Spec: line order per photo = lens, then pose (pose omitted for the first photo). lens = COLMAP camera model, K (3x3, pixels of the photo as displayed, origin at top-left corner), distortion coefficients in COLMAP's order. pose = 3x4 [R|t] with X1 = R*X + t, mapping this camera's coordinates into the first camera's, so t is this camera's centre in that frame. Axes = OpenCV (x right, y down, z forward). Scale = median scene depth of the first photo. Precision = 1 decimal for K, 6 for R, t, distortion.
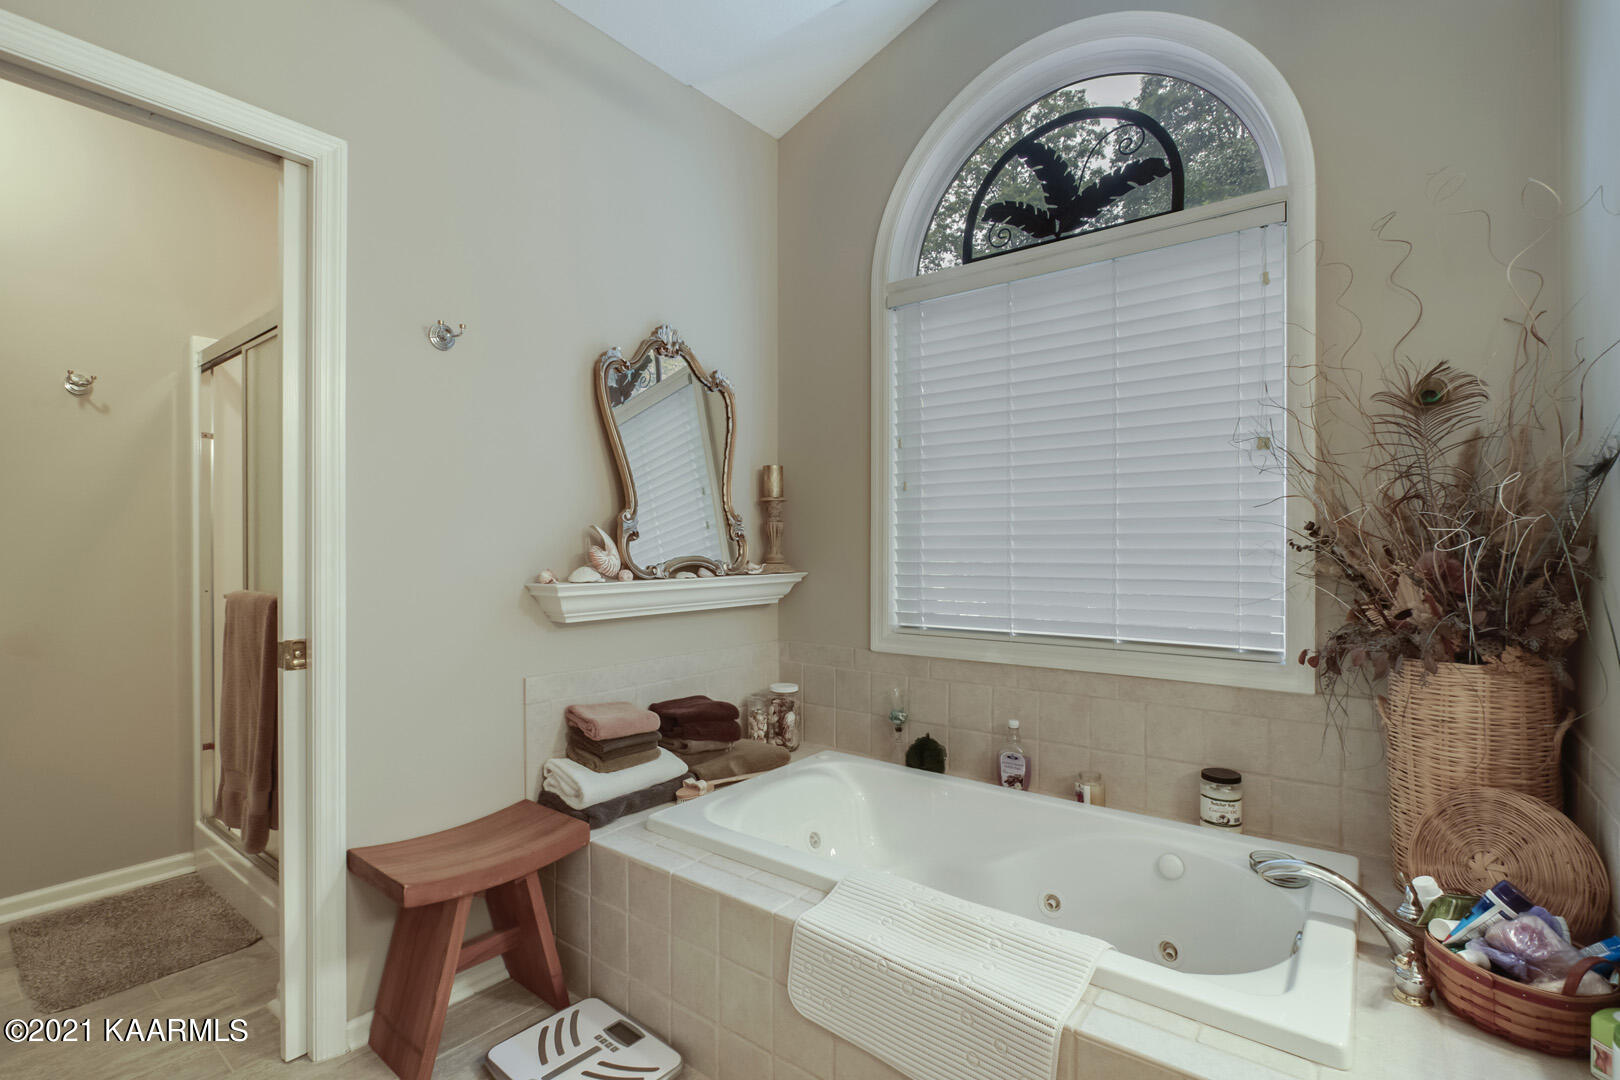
lens RADIAL K [[747.3, 0, 814.6], [0, 747.3, 550.2], [0, 0, 1]] dist [-0.012855, 0.003689]
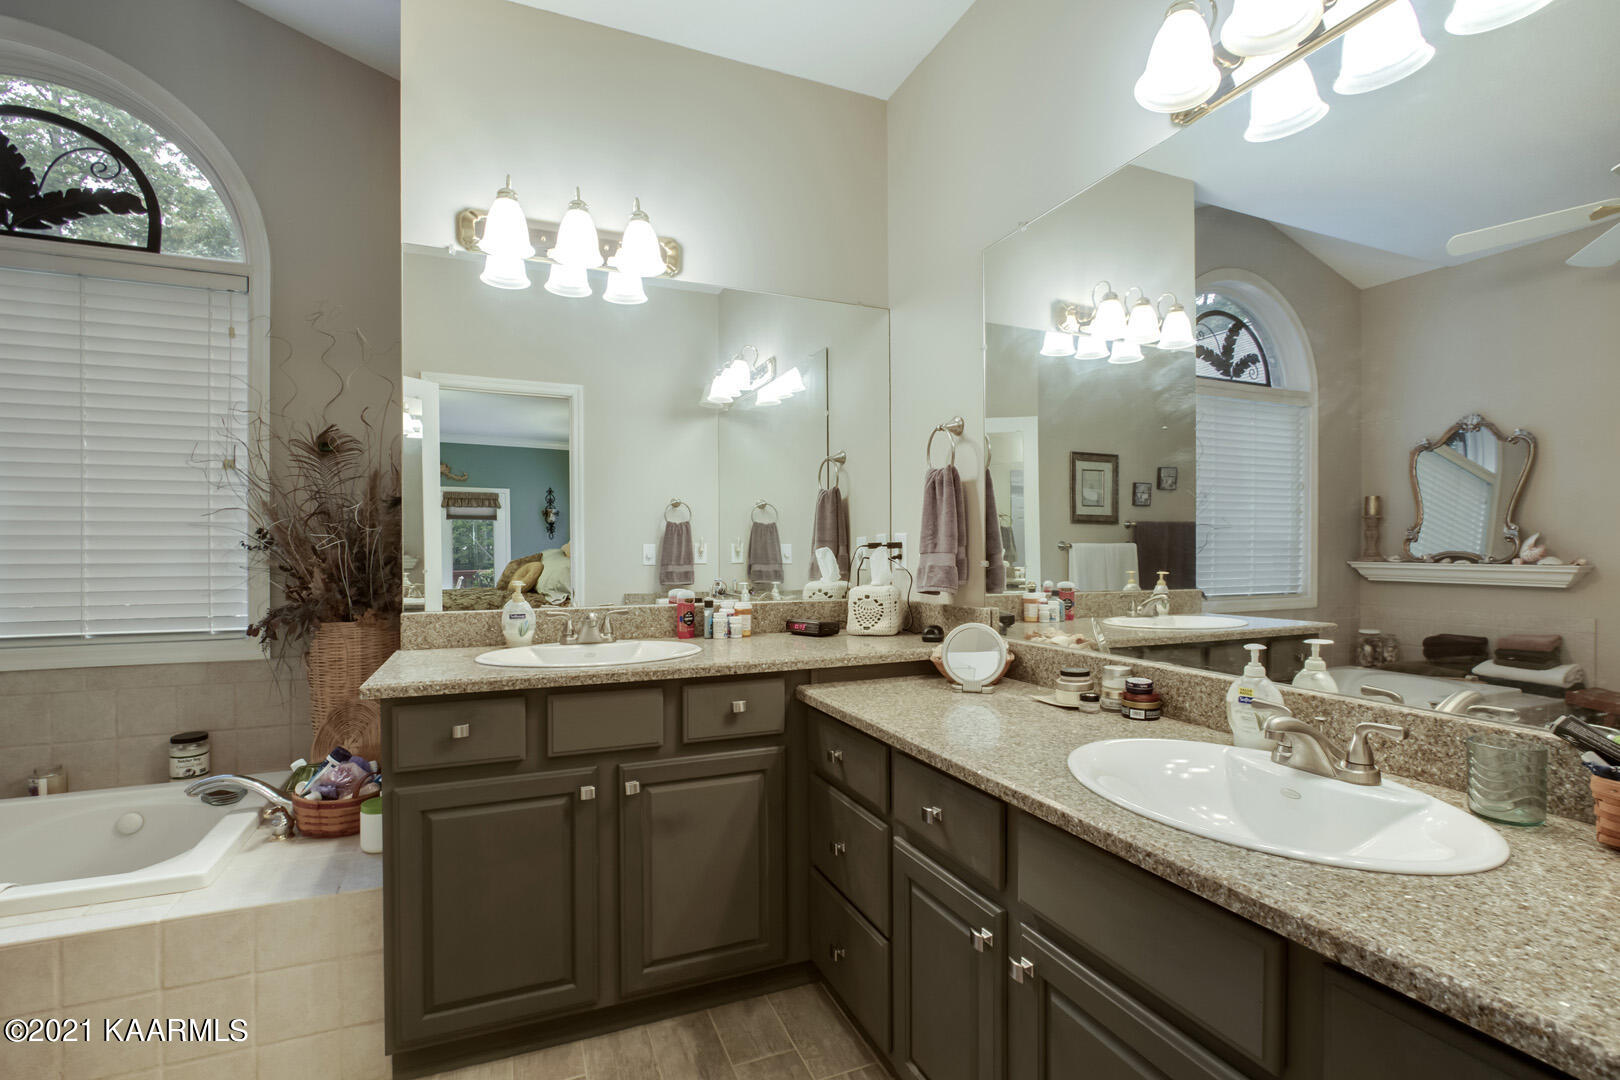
lens RADIAL K [[747.3, 0, 814.6], [0, 747.3, 550.2], [0, 0, 1]] dist [-0.012855, 0.003689]
pose [[0.495350, -0.003018, 0.868688, 0.007764], [0.004854, 0.999988, 0.000706, 0.005209], [-0.868680, 0.003867, 0.495359, -0.512616]]
